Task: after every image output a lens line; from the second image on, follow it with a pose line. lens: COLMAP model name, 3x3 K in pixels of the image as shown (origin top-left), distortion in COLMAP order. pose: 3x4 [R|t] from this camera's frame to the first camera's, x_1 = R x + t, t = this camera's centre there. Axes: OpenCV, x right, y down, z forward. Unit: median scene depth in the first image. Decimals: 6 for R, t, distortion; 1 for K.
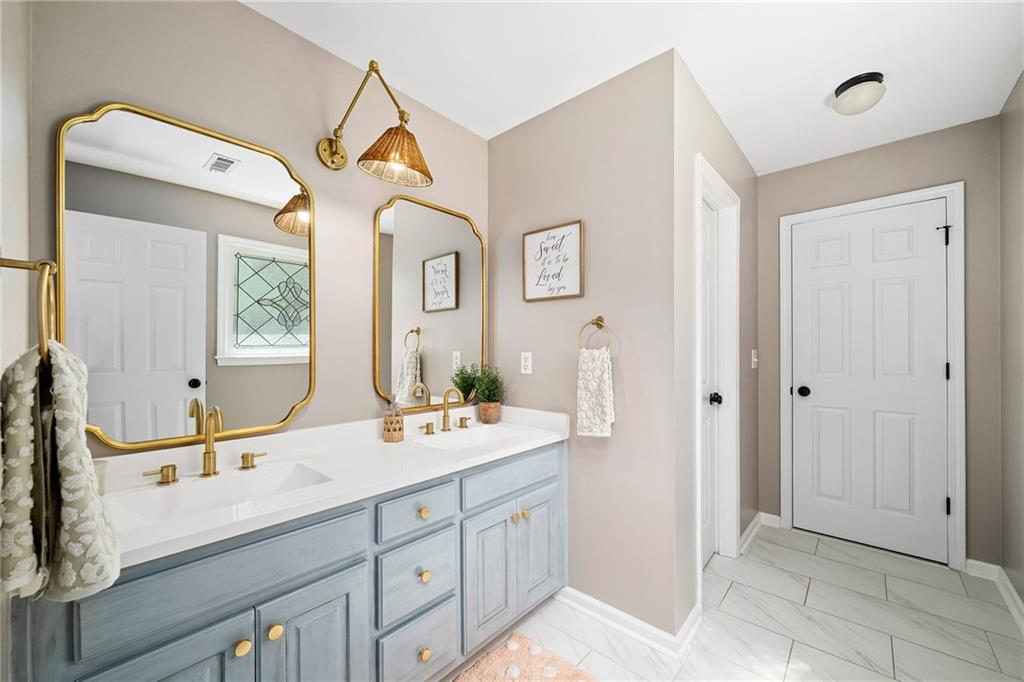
lens RADIAL K [[403.4, 0, 488.4], [0, 403.4, 343.9], [0, 0, 1]] dist [-0.000282, -0.000010]
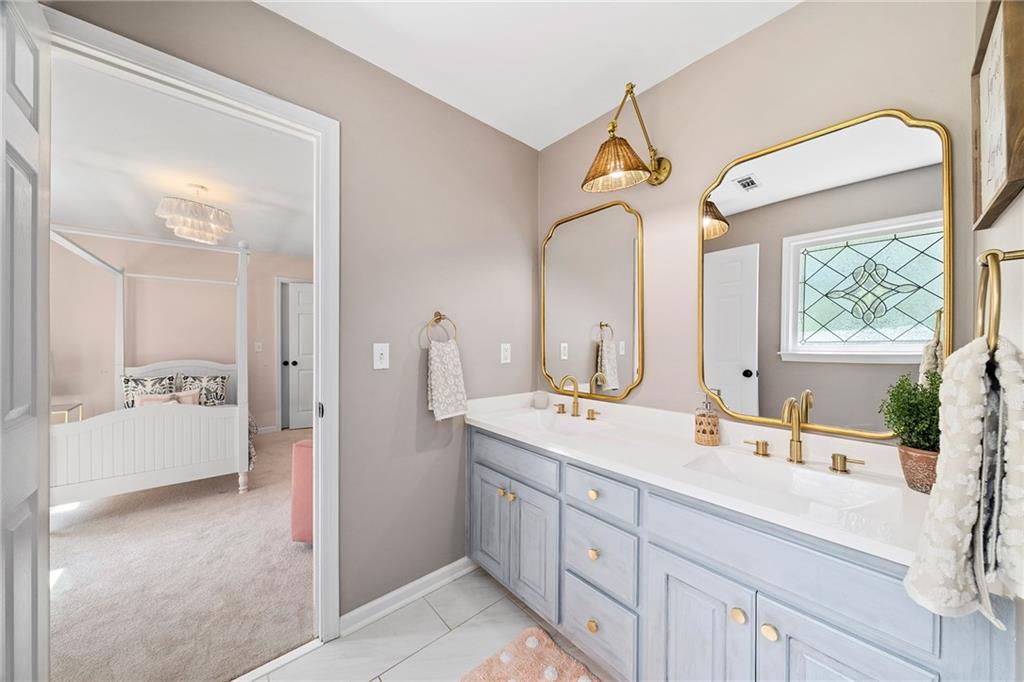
lens RADIAL K [[341.8, 0, 513.8], [0, 341.8, 343.3], [0, 0, 1]] dist [-0.002223, -0.000058]
pose [[-0.084931, -0.002264, -0.996384, 0.564065], [0.002149, 0.999995, -0.002455, 0.017255], [0.996385, -0.002350, -0.084926, 0.650240]]
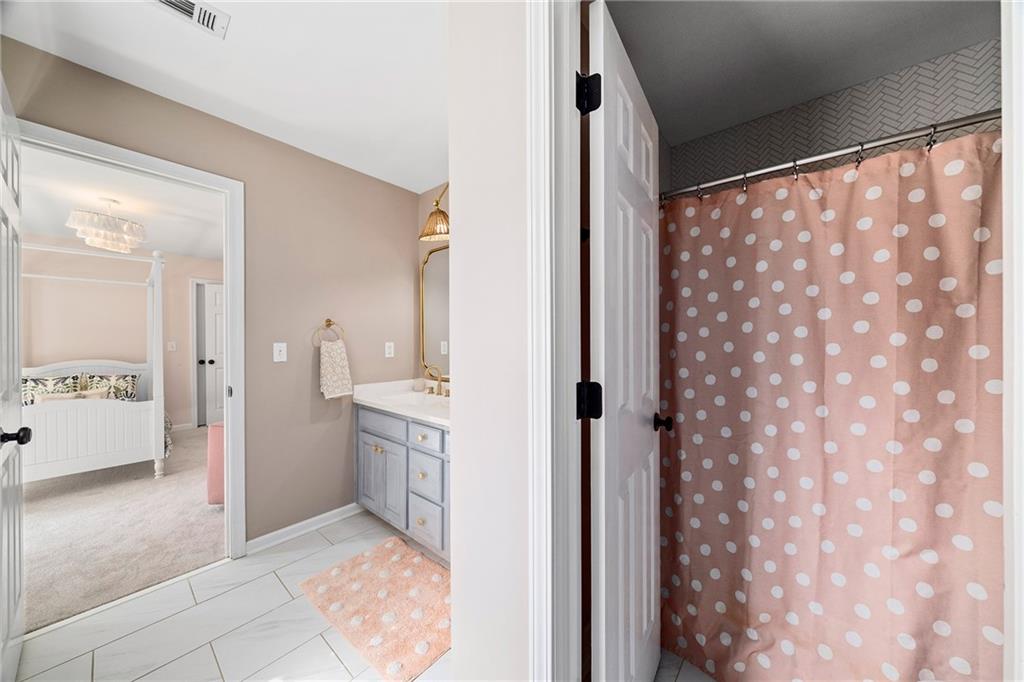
lens RADIAL K [[341.7, 0, 512.0], [0, 341.7, 341.0], [0, 0, 1]] dist [0.000590, 0.000036]
pose [[0.062460, -0.000791, -0.998047, 0.962946], [0.007433, 0.999972, -0.000328, 0.014120], [0.998020, -0.007398, 0.062464, 0.971293]]
